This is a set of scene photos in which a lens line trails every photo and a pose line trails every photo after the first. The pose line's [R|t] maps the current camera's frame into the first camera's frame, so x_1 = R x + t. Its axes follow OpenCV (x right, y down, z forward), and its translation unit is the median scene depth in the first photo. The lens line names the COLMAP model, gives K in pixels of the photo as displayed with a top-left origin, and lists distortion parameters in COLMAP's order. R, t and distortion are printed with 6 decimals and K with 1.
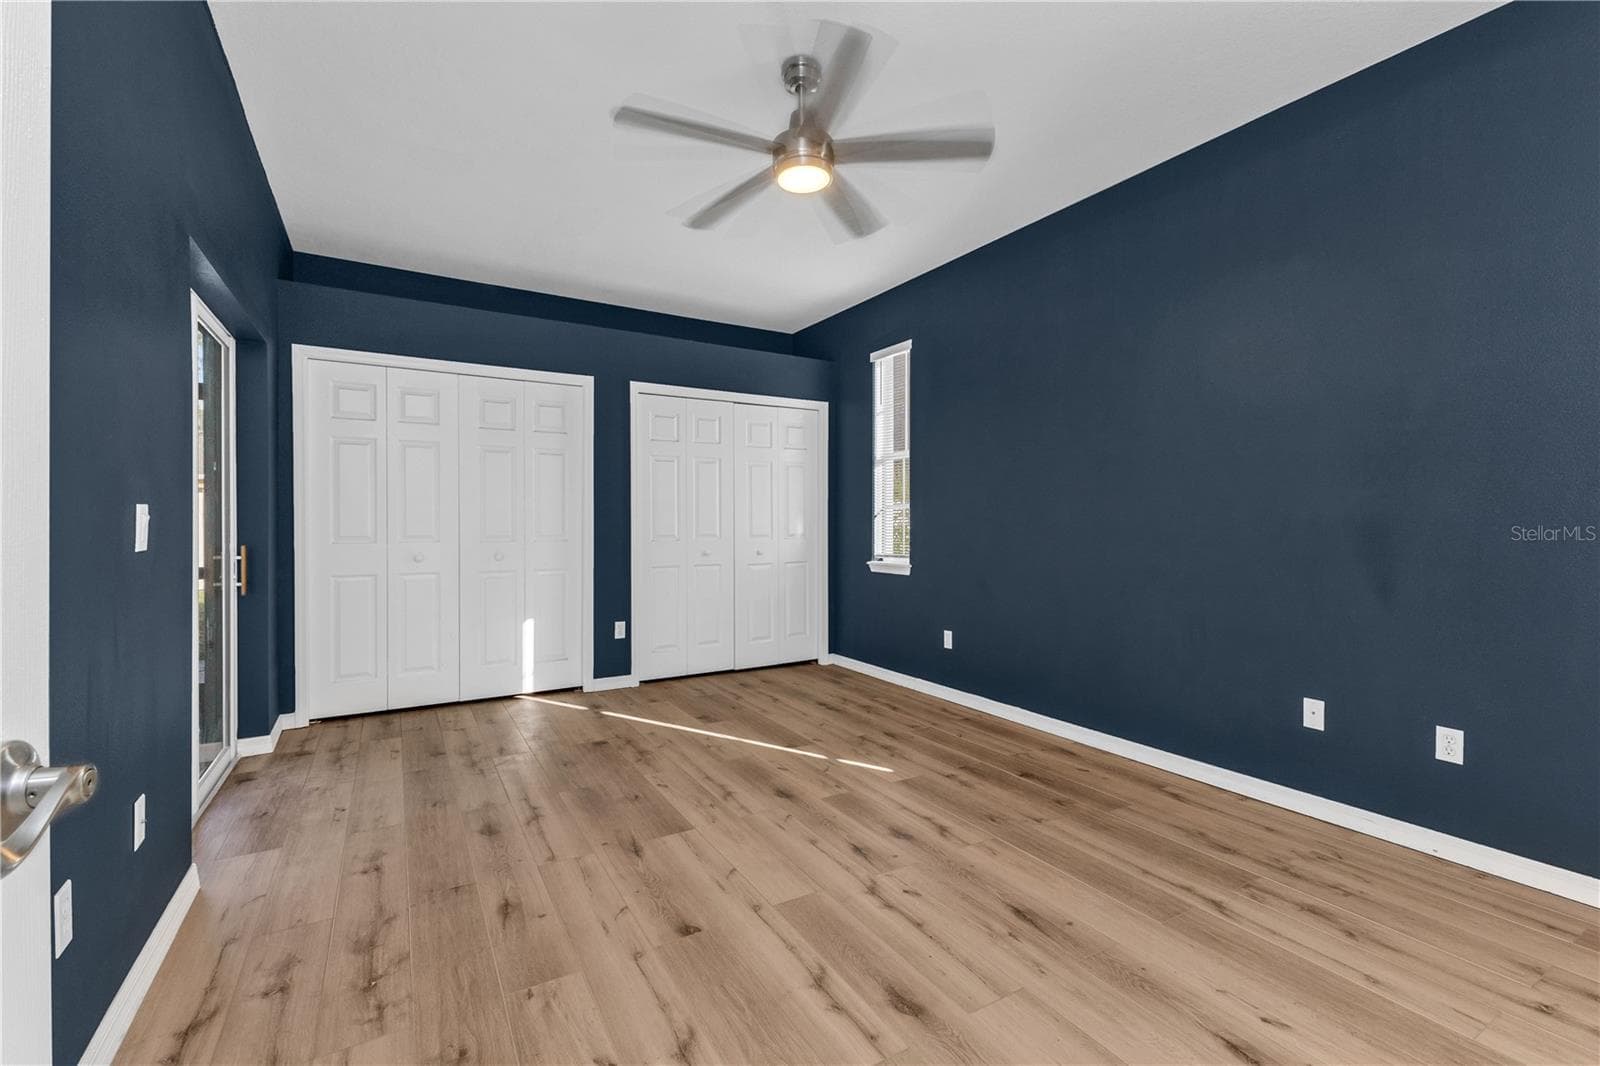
lens RADIAL K [[695.9, 0, 789.3], [0, 695.9, 509.4], [0, 0, 1]] dist [0.003100, -0.000270]
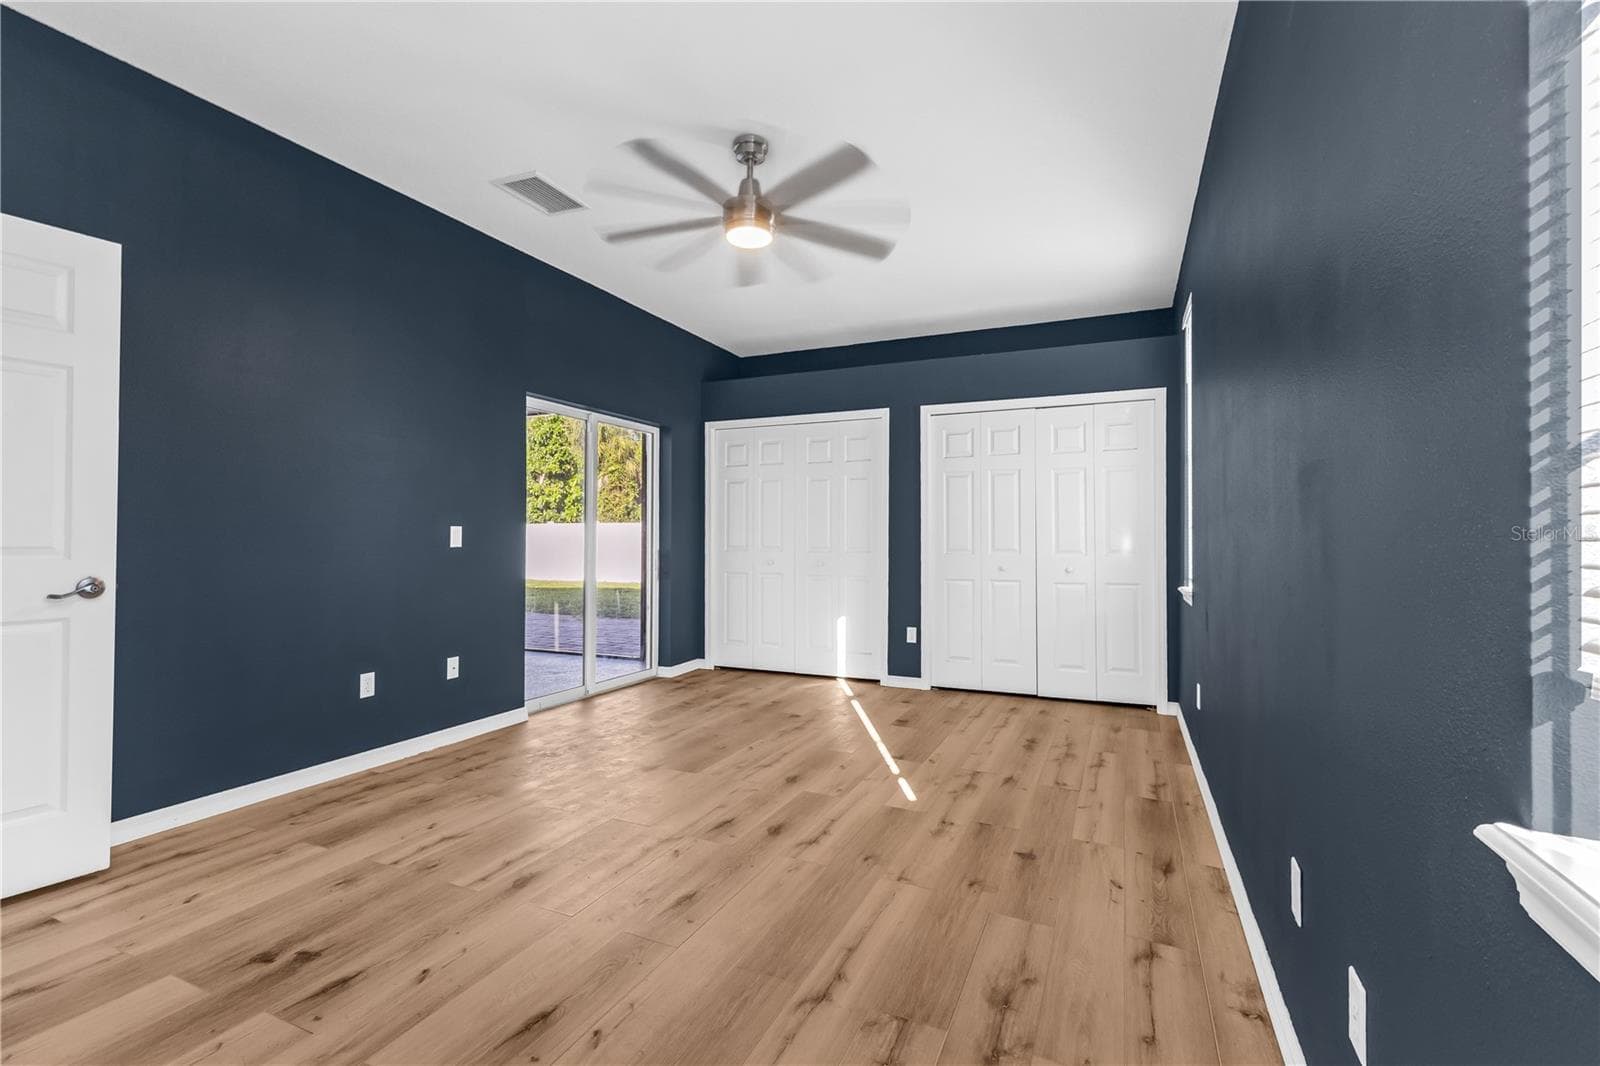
lens RADIAL K [[695.9, 0, 789.3], [0, 695.9, 509.4], [0, 0, 1]] dist [0.003100, -0.000270]
pose [[0.573894, -0.034065, -0.818221, 0.634411], [0.012837, 0.999386, -0.032604, 0.011150], [0.818829, 0.008208, 0.573979, 0.248273]]
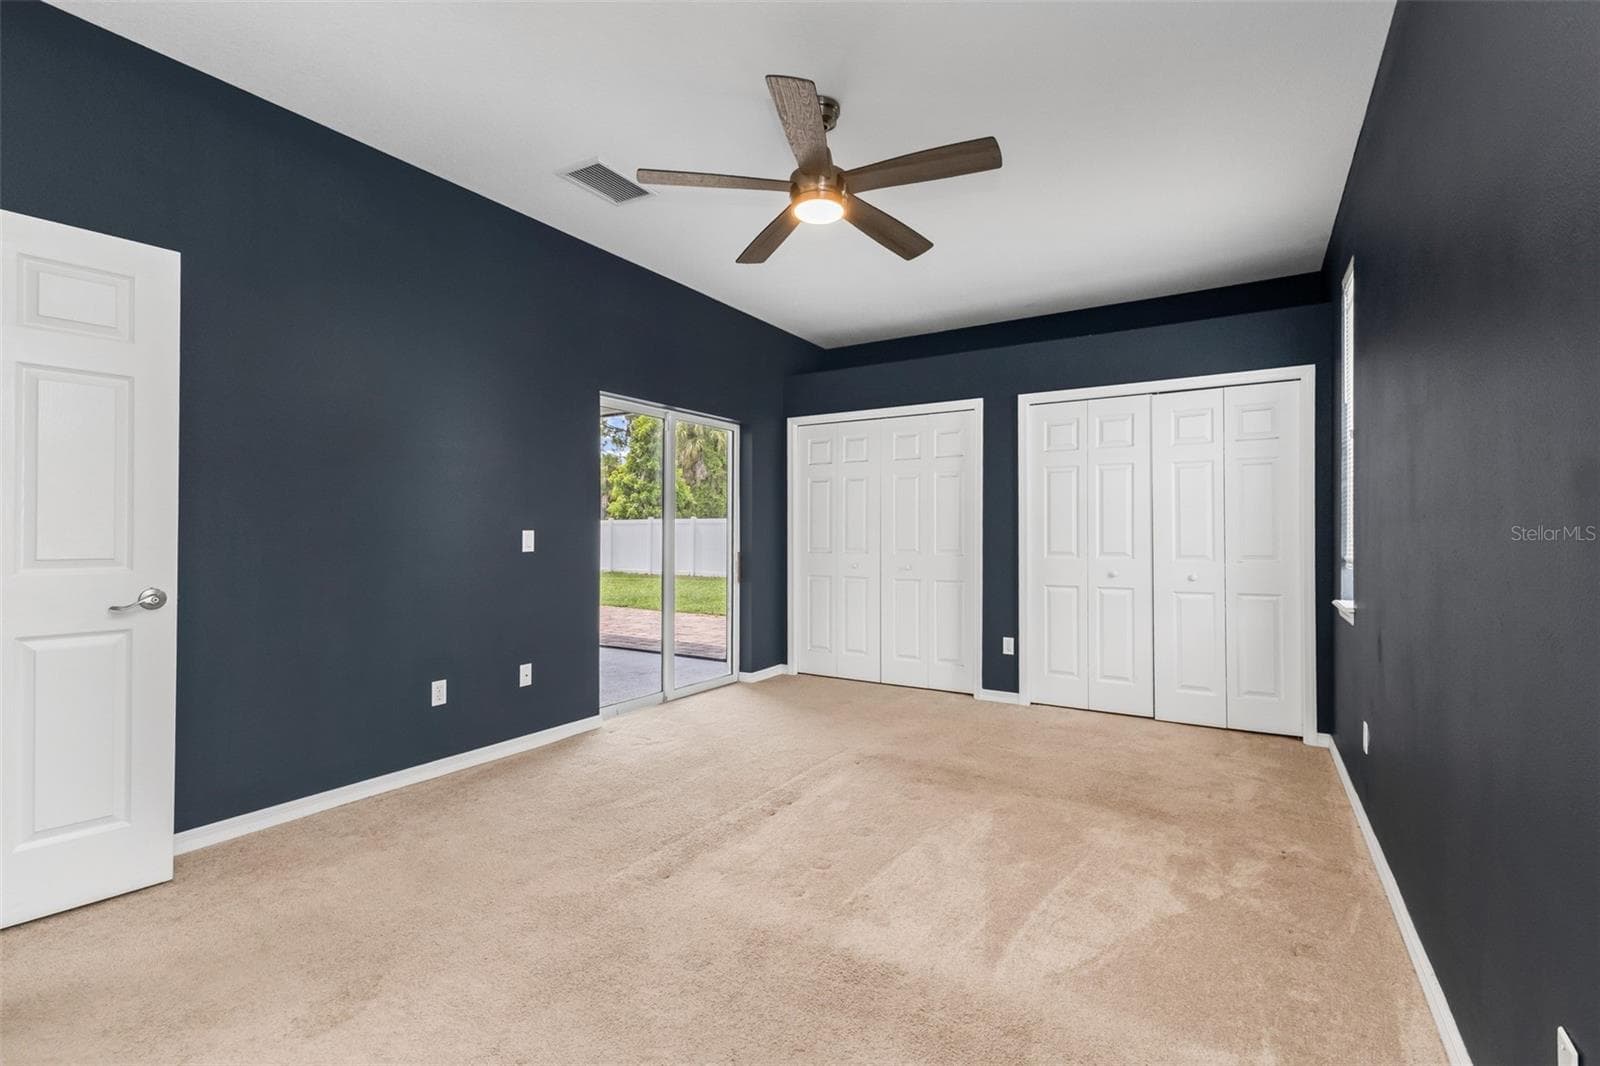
lens RADIAL K [[681.1, 0, 805.7], [0, 681.1, 515.5], [0, 0, 1]] dist [0.014486, -0.000078]
pose [[0.465872, -0.022169, -0.884574, 0.570875], [0.016275, 0.999732, -0.016484, -0.002898], [0.884702, -0.006717, 0.466108, 0.332439]]
